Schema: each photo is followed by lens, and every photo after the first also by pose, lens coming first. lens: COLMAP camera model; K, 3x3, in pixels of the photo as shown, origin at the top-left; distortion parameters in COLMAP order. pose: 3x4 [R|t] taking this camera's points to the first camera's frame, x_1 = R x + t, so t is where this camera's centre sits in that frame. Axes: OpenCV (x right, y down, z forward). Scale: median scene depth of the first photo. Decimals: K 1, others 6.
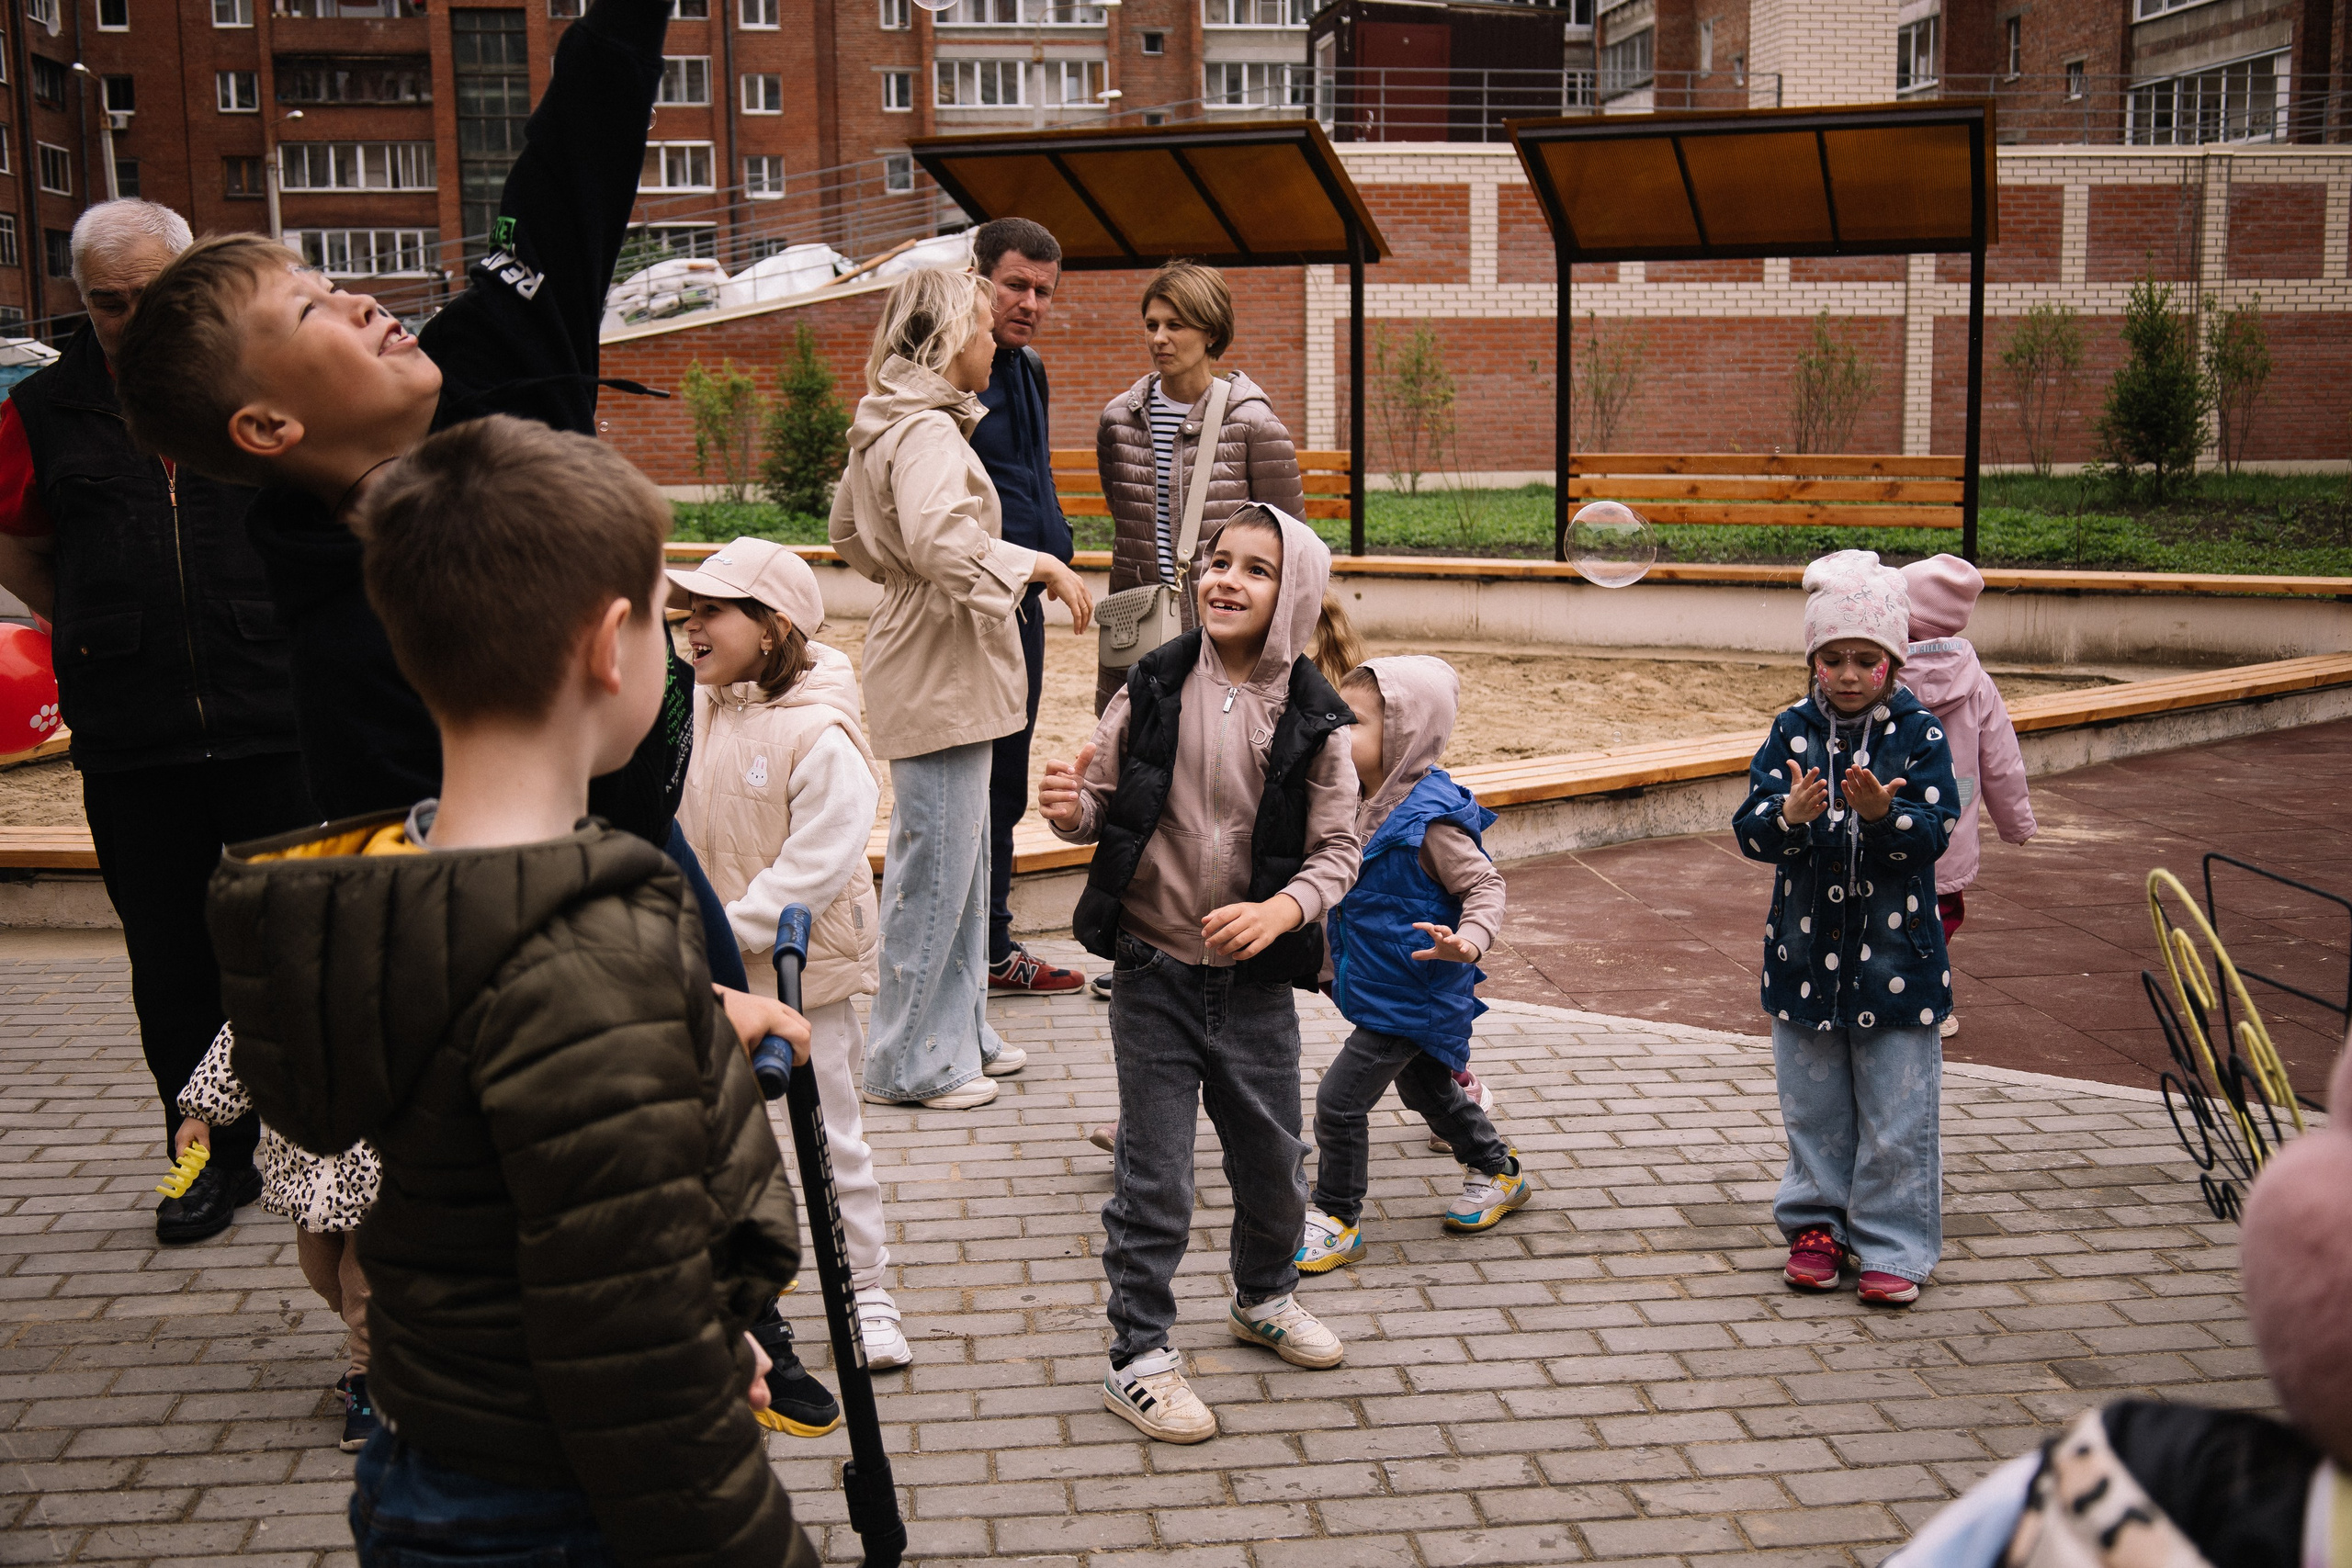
lens RADIAL K [[2434.8, 0, 1187.7], [0, 2434.8, 782.3], [0, 0, 1]] dist [-0.037514, 0.000000]
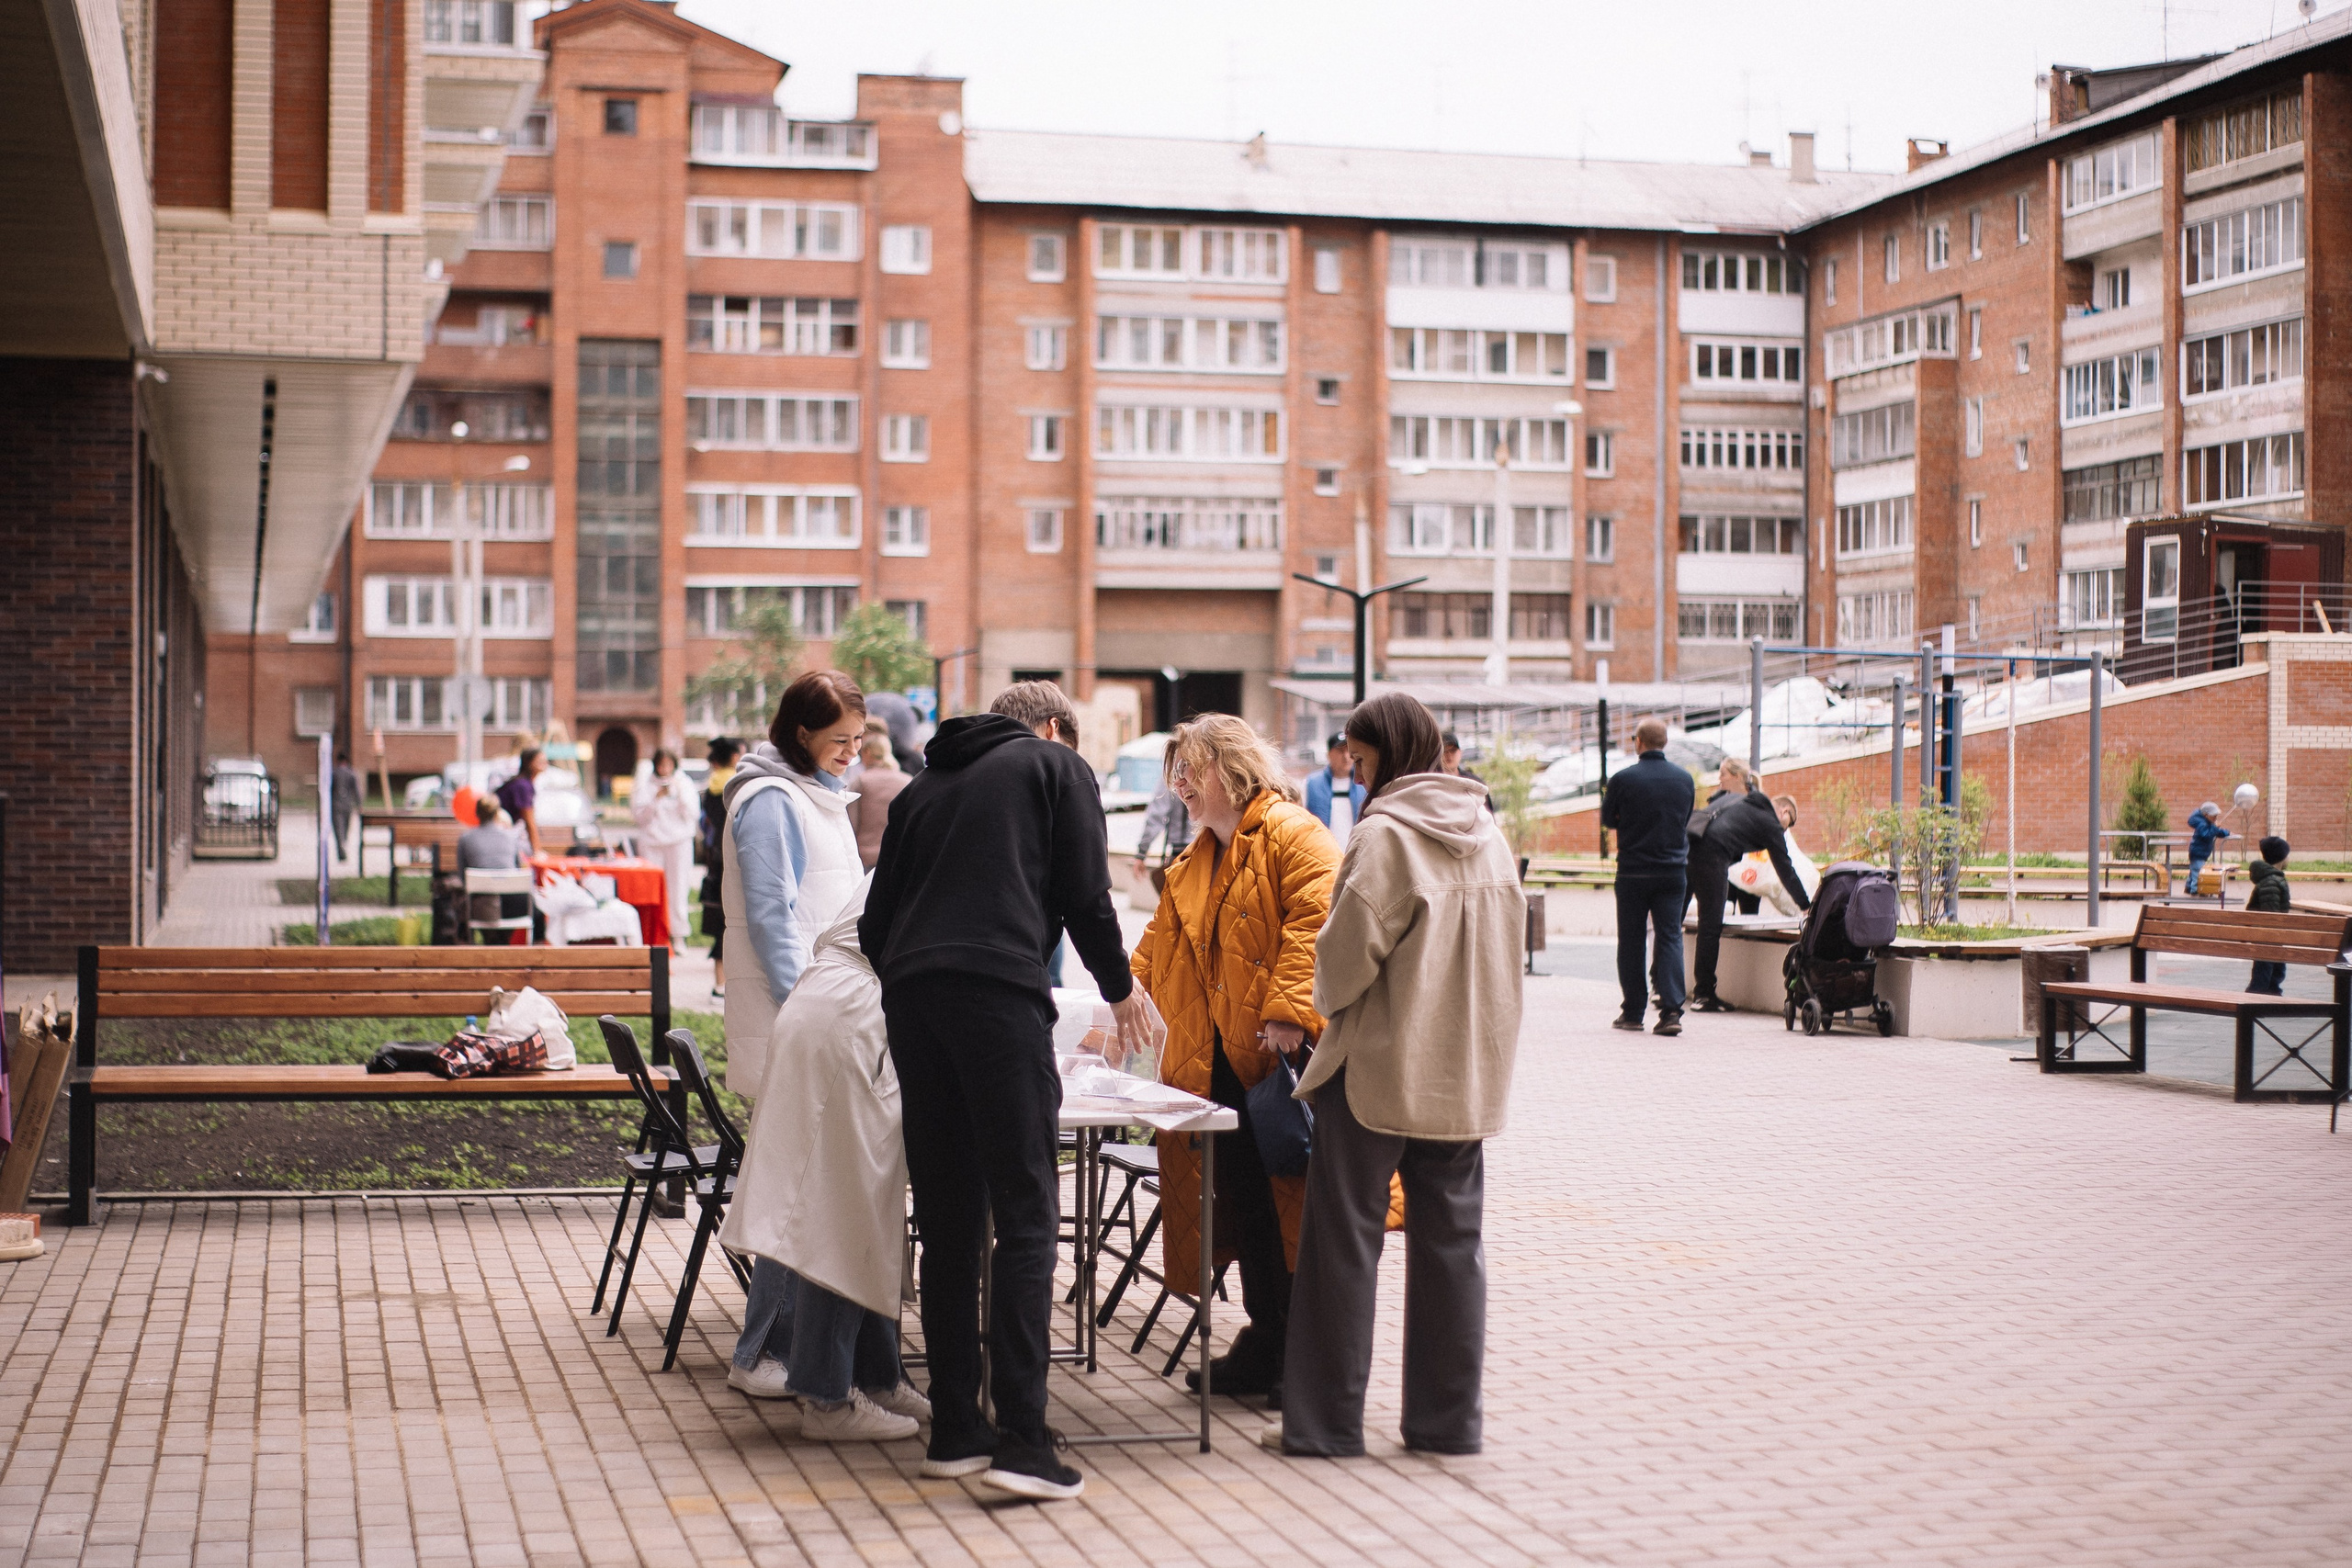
lens RADIAL K [[3653.4, 0, 1173.1], [0, 3653.4, 790.6], [0, 0, 1]] dist [-0.074157, 0.000000]
pose [[0.992582, 0.014700, 0.120684, -1.220849], [0.003889, 0.988317, -0.152365, 0.236179], [-0.121513, 0.151704, 0.980928, -1.513044]]
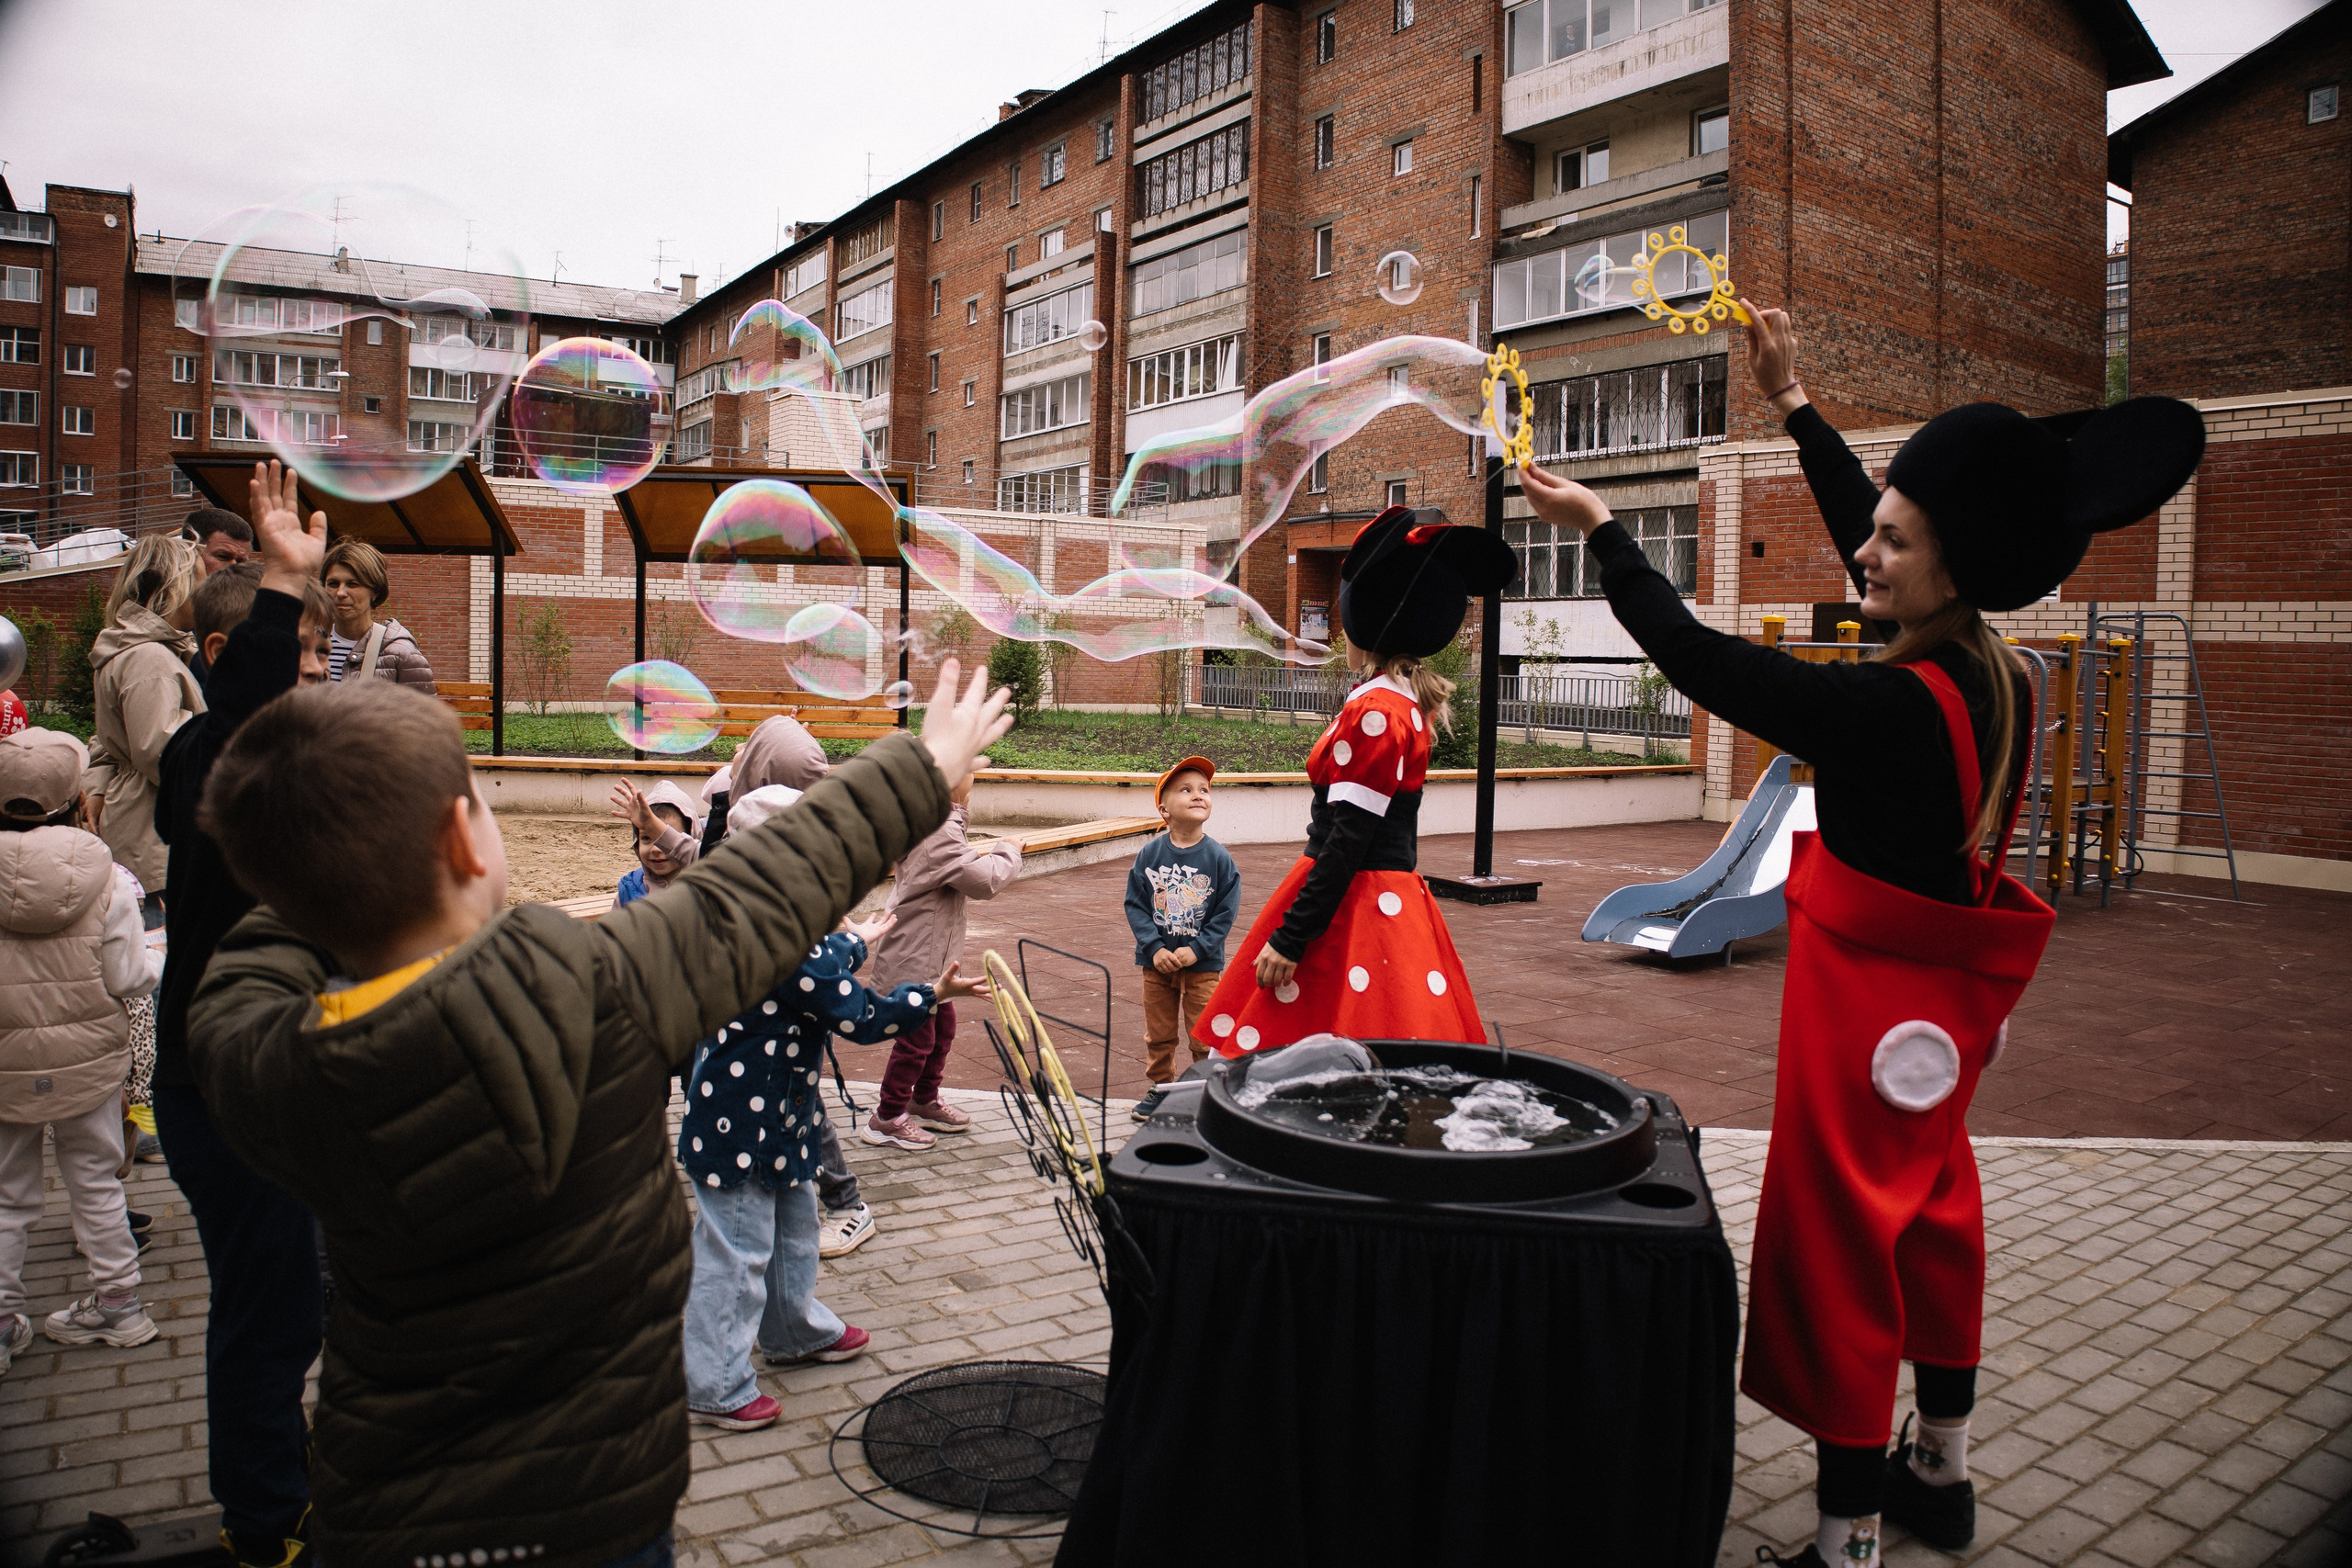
lens RADIAL K [[1597.3, 0, 1165.4], [0, 1597.3, 758.5], [0, 0, 1]] dist [-0.181794, 0.066496]
pose [[0.891879, 0.007688, 0.452210, 0.005606], [0.034864, 0.995712, -0.085690, 0.000663], [-0.450929, 0.092191, 0.887786, 0.006561]]
